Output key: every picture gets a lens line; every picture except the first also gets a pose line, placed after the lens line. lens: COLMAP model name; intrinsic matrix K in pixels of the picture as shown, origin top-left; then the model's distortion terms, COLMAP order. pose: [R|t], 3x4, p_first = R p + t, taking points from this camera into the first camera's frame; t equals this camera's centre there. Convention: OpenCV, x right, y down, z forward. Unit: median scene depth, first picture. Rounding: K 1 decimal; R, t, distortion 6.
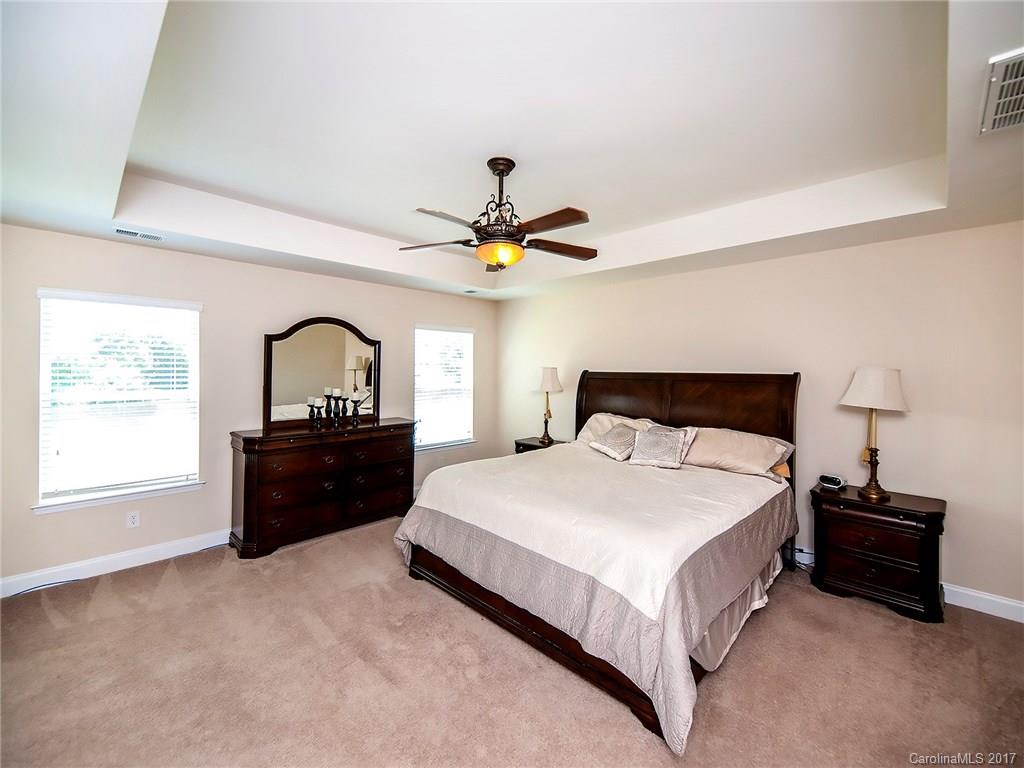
lens RADIAL K [[420.0, 0, 507.9], [0, 420.0, 376.2], [0, 0, 1]] dist [0.001230, 0.000064]
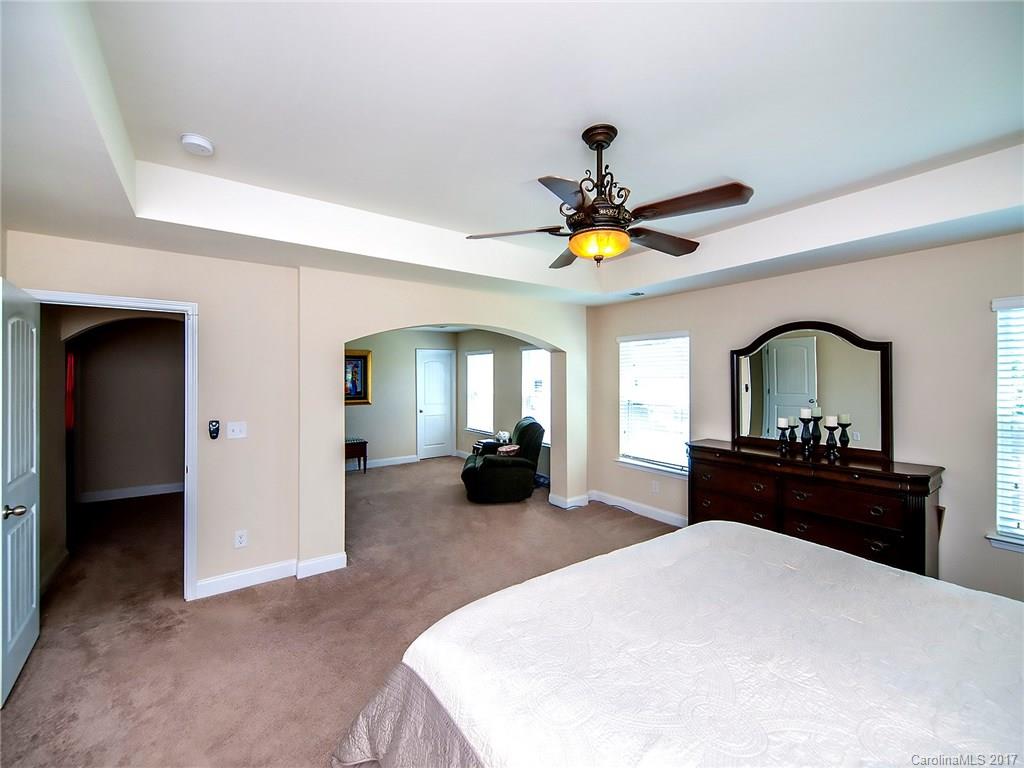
lens RADIAL K [[420.0, 0, 507.9], [0, 420.0, 376.2], [0, 0, 1]] dist [0.001230, 0.000064]
pose [[-0.176878, -0.013244, -0.984144, 0.492141], [-0.020784, 0.999737, -0.009718, -0.012688], [0.984013, 0.018736, -0.177107, 0.587743]]
